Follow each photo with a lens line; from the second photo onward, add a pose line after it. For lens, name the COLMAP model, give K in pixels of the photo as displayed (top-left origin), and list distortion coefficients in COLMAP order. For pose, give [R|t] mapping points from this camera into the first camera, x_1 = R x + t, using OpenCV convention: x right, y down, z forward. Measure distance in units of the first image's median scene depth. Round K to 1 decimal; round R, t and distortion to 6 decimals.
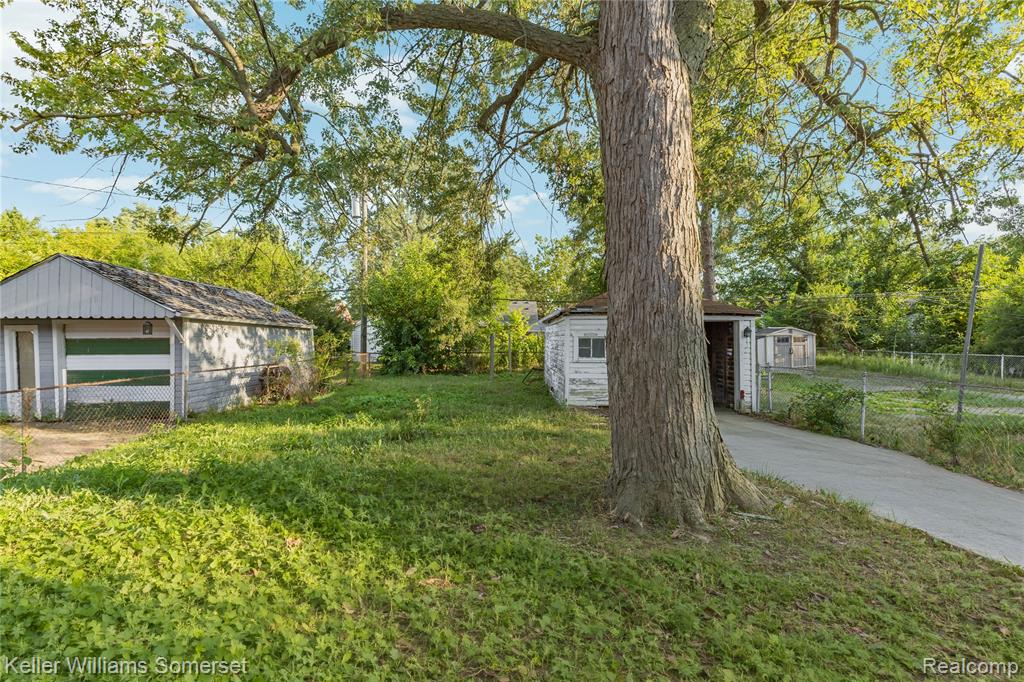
lens RADIAL K [[446.0, 0, 514.4], [0, 446.0, 336.3], [0, 0, 1]] dist [-0.000433, -0.000208]
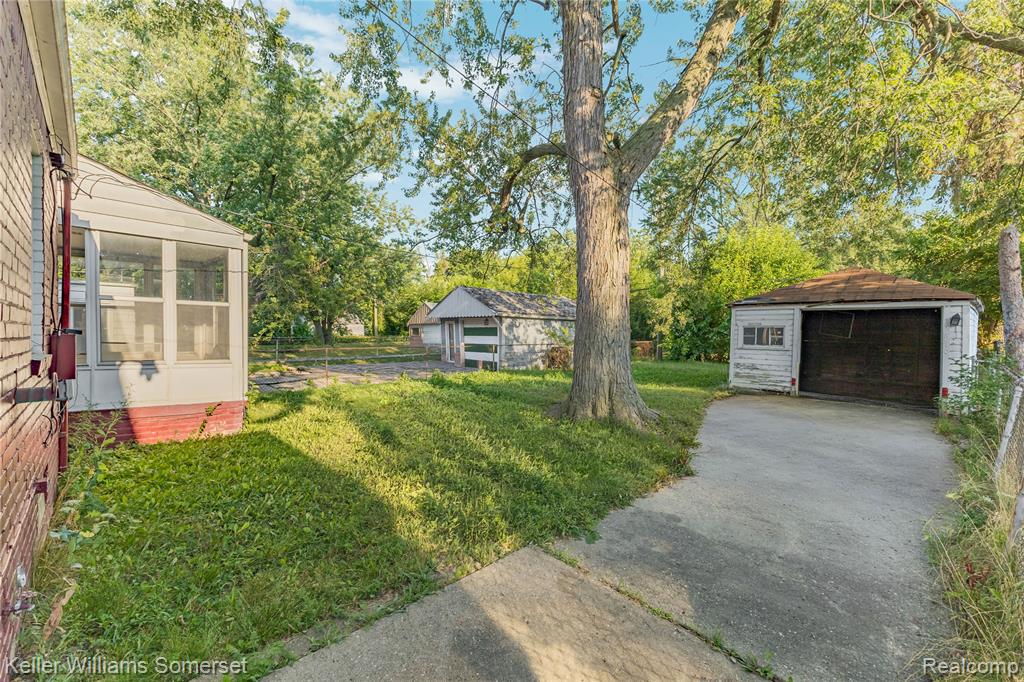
lens RADIAL K [[446.0, 0, 514.4], [0, 446.0, 336.3], [0, 0, 1]] dist [-0.000433, -0.000208]
pose [[0.690162, 0.013869, -0.723522, 0.558561], [-0.001500, 0.999842, 0.017735, 0.007911], [0.723653, -0.011155, 0.690074, -0.188583]]
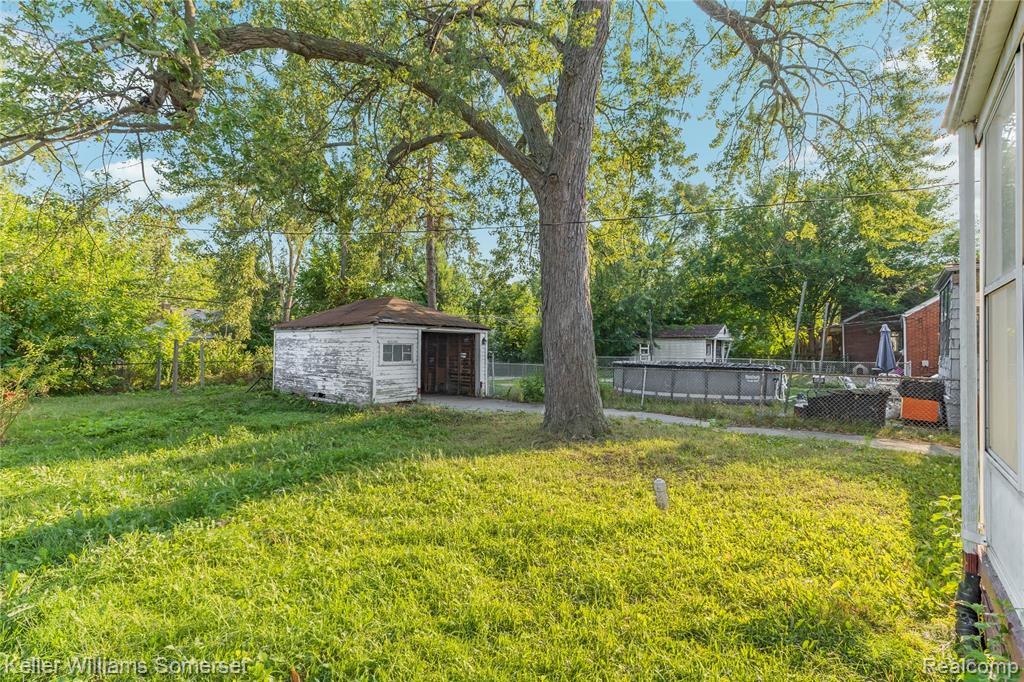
lens RADIAL K [[446.0, 0, 514.4], [0, 446.0, 336.3], [0, 0, 1]] dist [-0.000433, -0.000208]
pose [[0.641016, 0.020727, 0.767248, -0.526210], [-0.006083, 0.999741, -0.021925, 0.005799], [-0.767504, 0.009387, 0.640976, -0.000900]]
